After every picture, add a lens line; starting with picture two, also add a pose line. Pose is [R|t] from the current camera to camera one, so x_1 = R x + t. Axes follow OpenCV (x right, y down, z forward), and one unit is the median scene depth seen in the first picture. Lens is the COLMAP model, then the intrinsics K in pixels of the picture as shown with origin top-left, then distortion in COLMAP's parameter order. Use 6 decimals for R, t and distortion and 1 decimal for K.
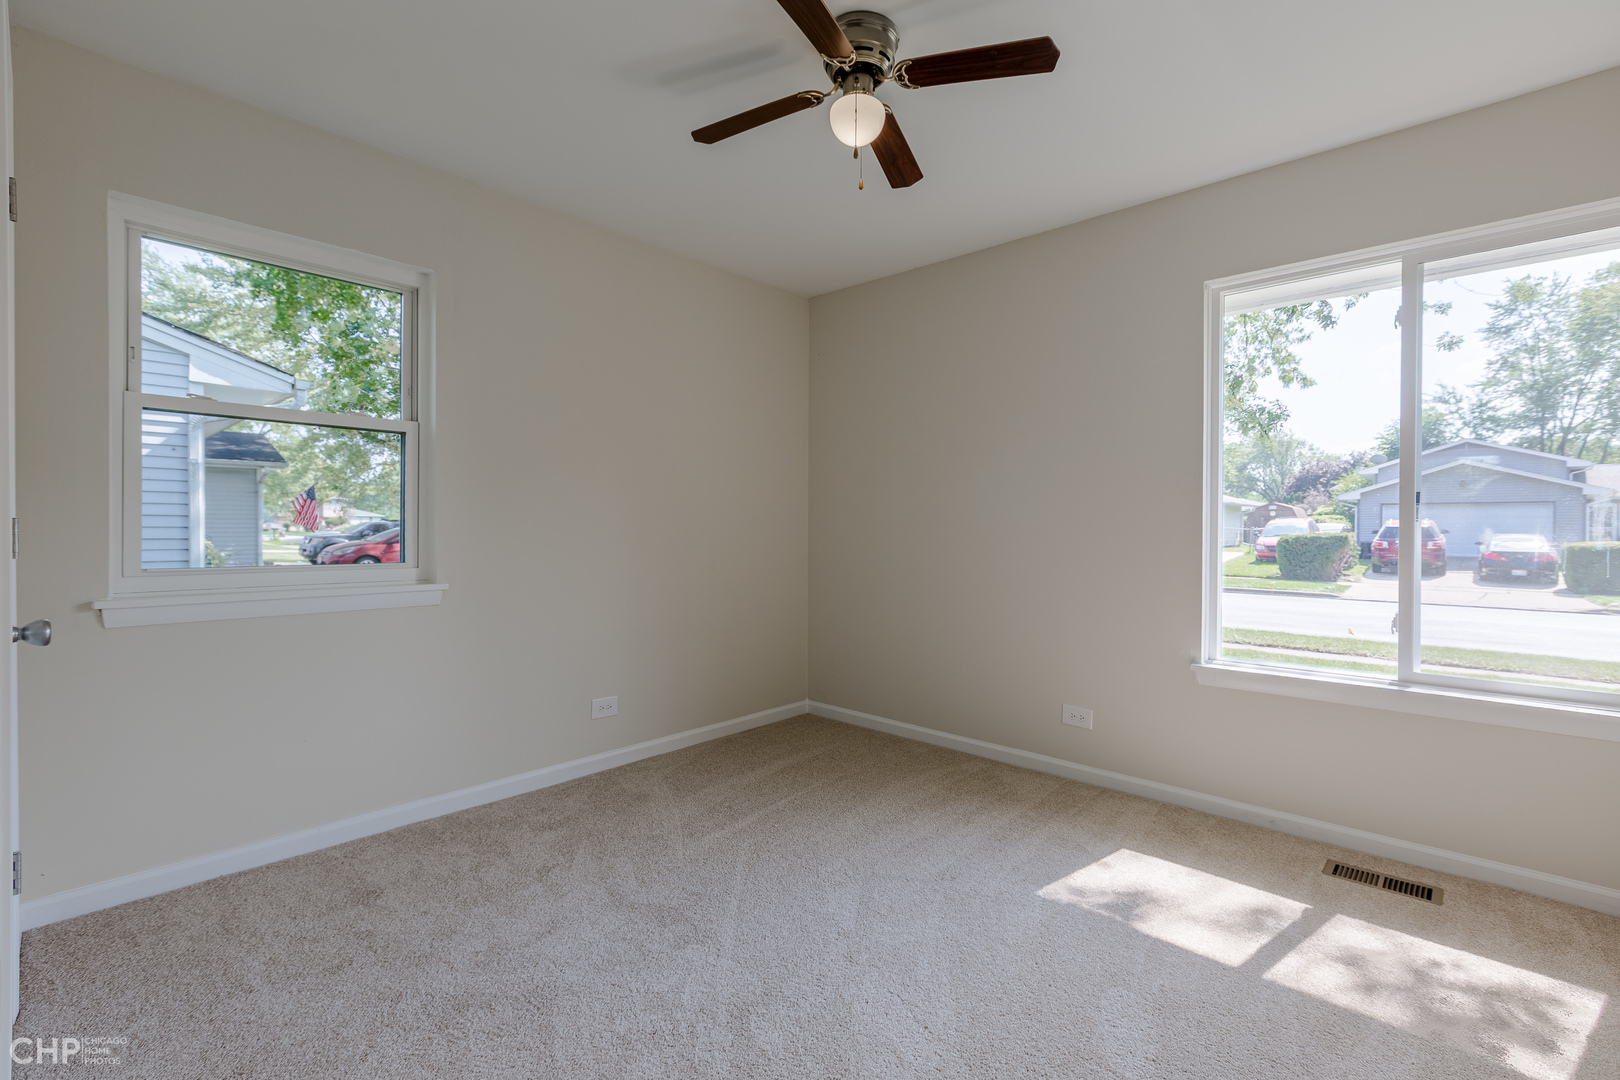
lens RADIAL K [[714.9, 0, 810.0], [0, 714.9, 540.0], [0, 0, 1]] dist [0.000219, 0.000112]
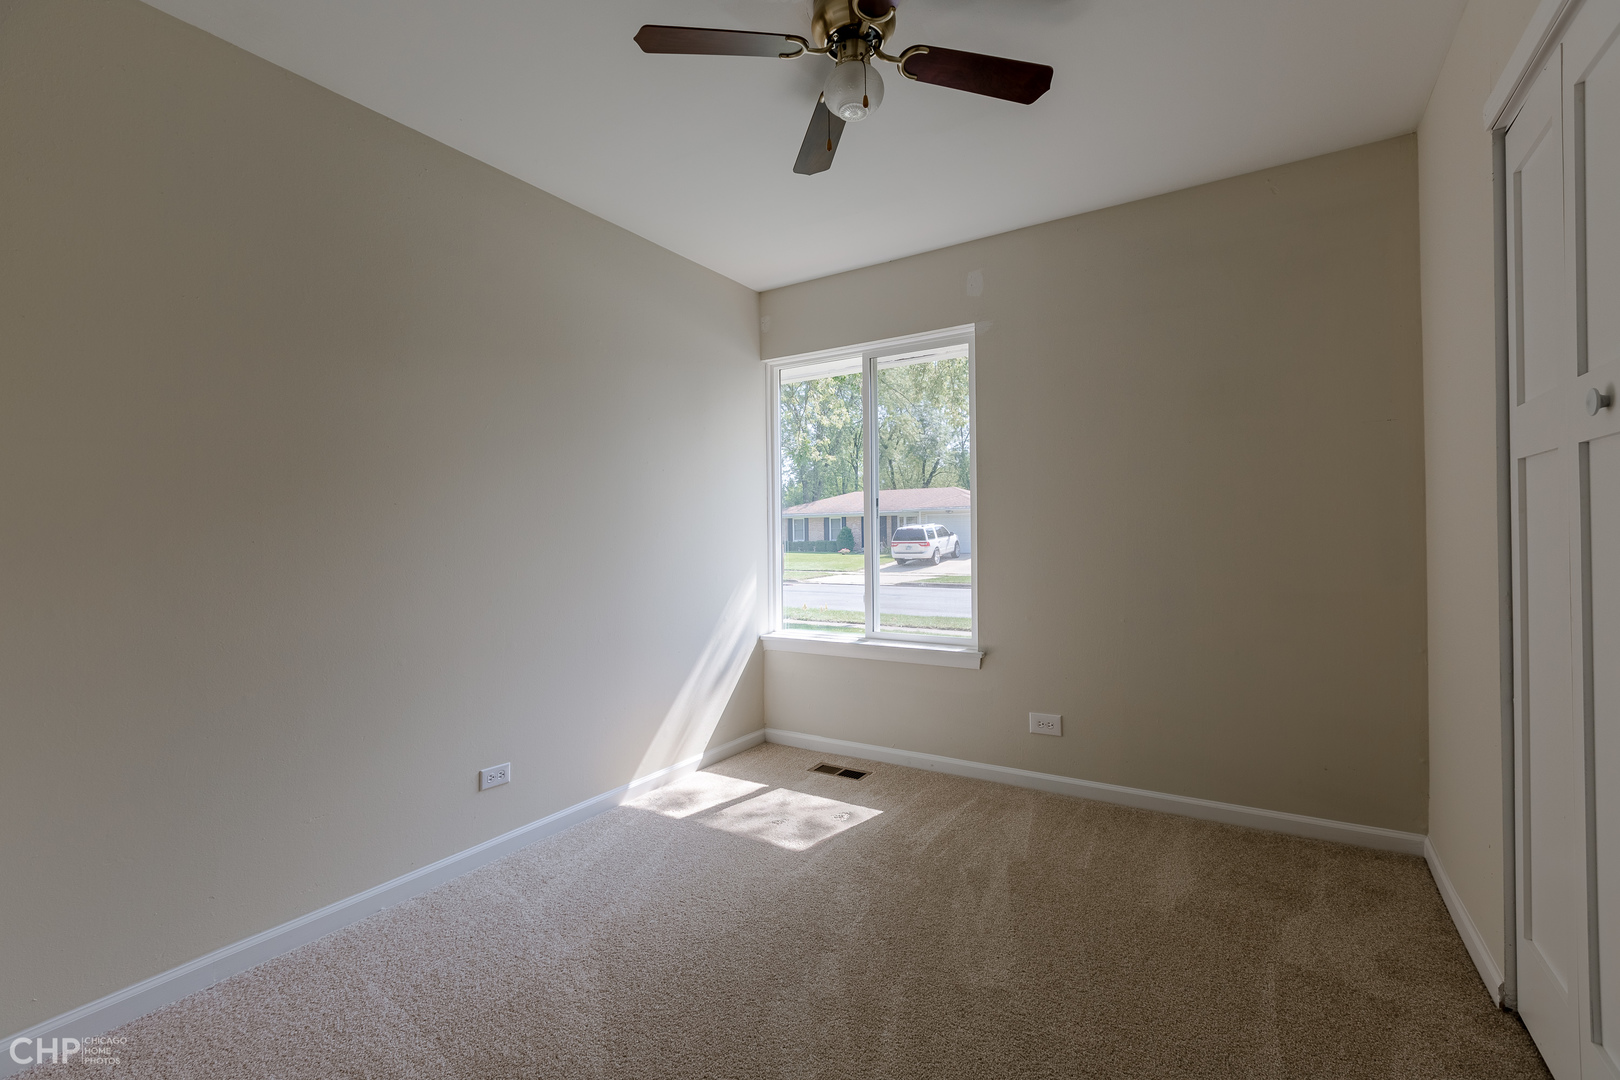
lens RADIAL K [[714.9, 0, 810.0], [0, 714.9, 540.0], [0, 0, 1]] dist [0.000219, 0.000112]
pose [[0.985806, -0.008910, 0.167653, 0.465940], [0.010952, 0.999877, -0.011260, 0.008805], [-0.167532, 0.012937, 0.985782, -0.444071]]
